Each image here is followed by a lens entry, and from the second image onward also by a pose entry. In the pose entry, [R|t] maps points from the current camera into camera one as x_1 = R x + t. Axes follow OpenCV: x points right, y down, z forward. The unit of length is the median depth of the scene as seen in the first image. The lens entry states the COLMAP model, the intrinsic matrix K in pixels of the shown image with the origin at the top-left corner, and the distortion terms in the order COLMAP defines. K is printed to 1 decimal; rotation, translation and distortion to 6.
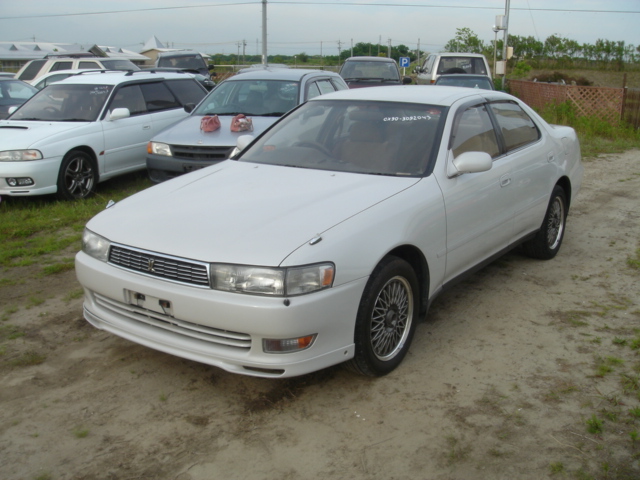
lens RADIAL K [[717.2, 0, 321.0], [0, 717.2, 238.3], [0, 0, 1]] dist [-0.123986, 0.000000]
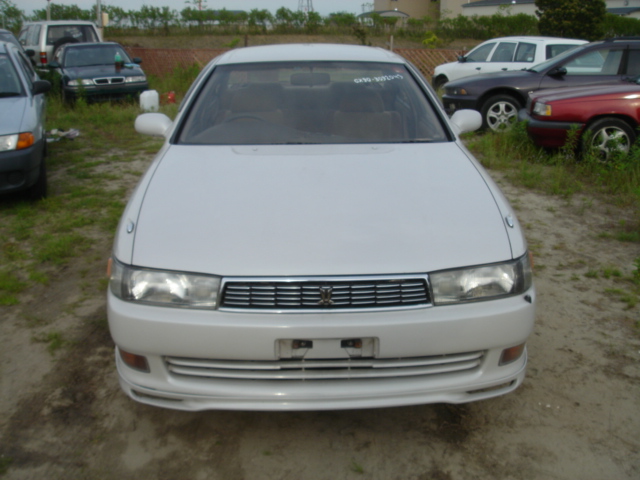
lens RADIAL K [[717.2, 0, 317.6], [0, 717.2, 241.6], [0, 0, 1]] dist [-0.123986, 0.000000]
pose [[0.795285, -0.173943, 0.580746, -0.121713], [0.147778, 0.984680, 0.092557, -0.015206], [-0.587948, 0.012213, 0.808806, 0.081683]]
